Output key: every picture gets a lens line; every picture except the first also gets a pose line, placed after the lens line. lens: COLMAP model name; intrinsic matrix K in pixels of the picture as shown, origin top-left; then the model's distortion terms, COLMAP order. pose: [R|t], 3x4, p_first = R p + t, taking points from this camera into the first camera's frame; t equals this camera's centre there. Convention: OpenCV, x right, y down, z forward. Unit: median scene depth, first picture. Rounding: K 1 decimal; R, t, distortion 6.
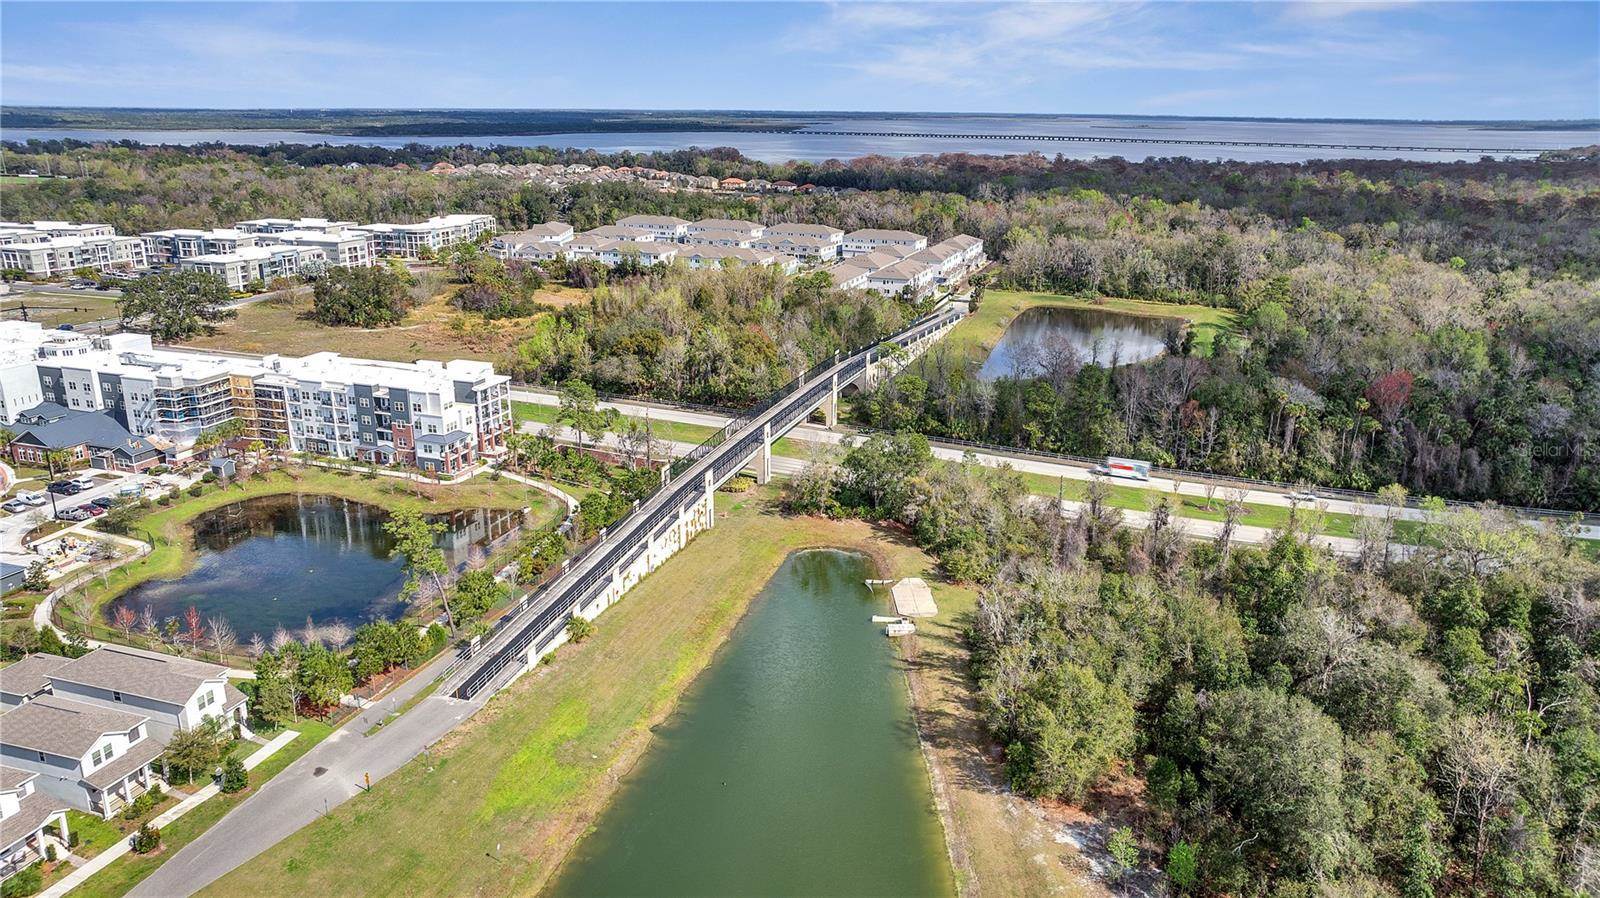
lens RADIAL K [[1144.5, 0, 800.0], [0, 1144.5, 449.0], [0, 0, 1]] dist [-0.009343, -0.000496]
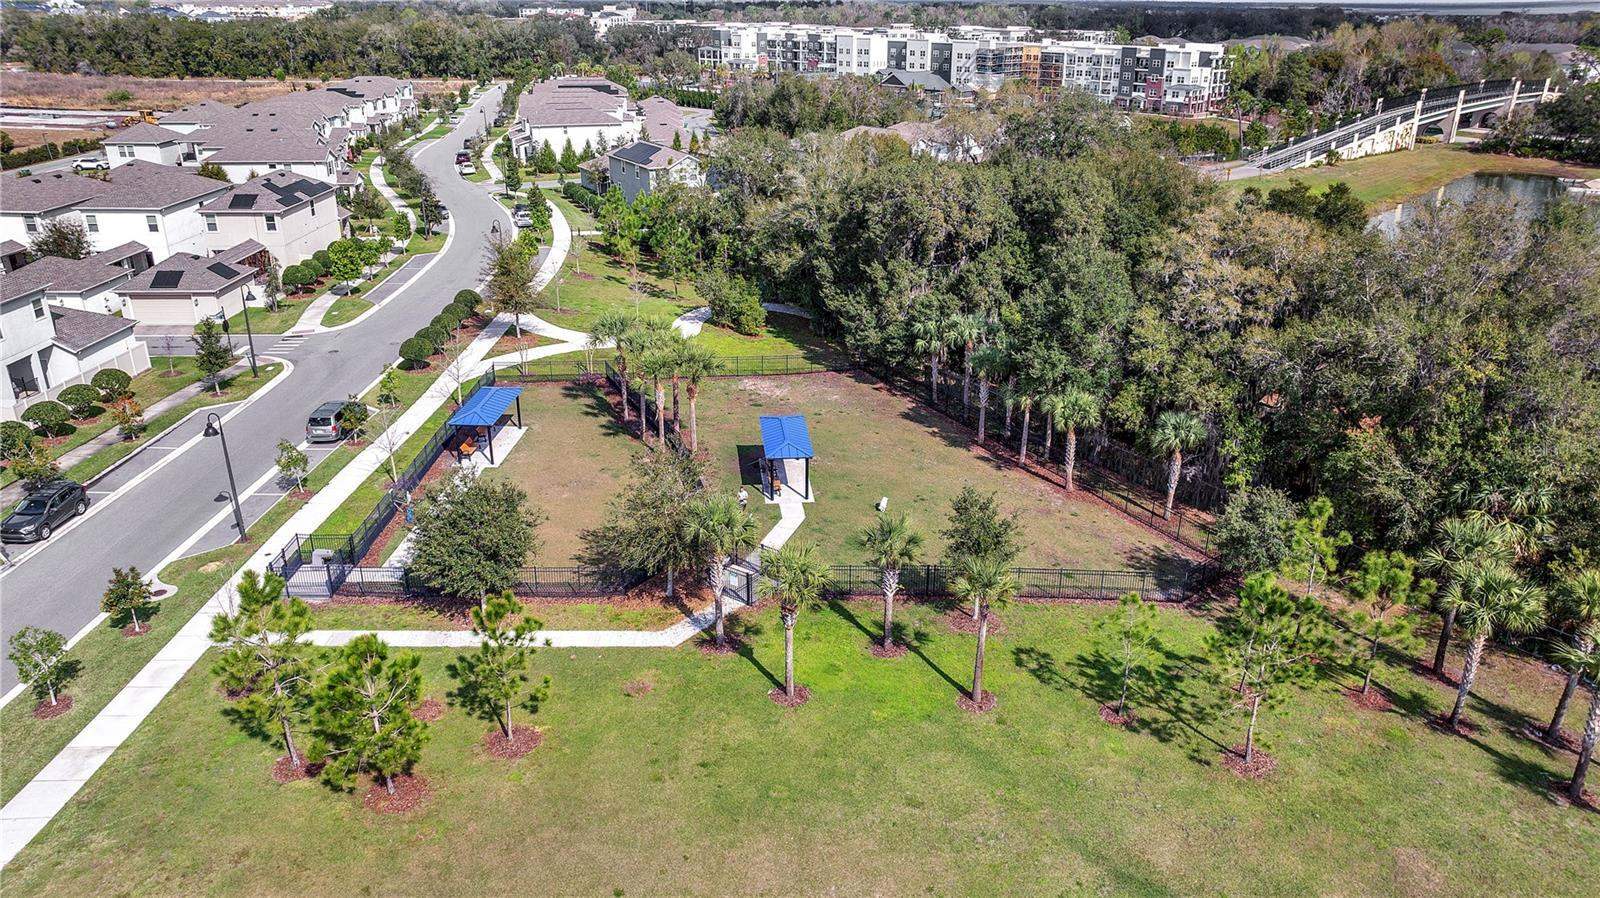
lens RADIAL K [[1144.5, 0, 800.0], [0, 1144.5, 449.0], [0, 0, 1]] dist [-0.009343, -0.000496]
pose [[0.903908, 0.161941, -0.395886, -0.121204], [-0.133524, 0.986136, 0.098521, 0.324642], [0.406353, -0.036194, 0.912999, -0.401429]]
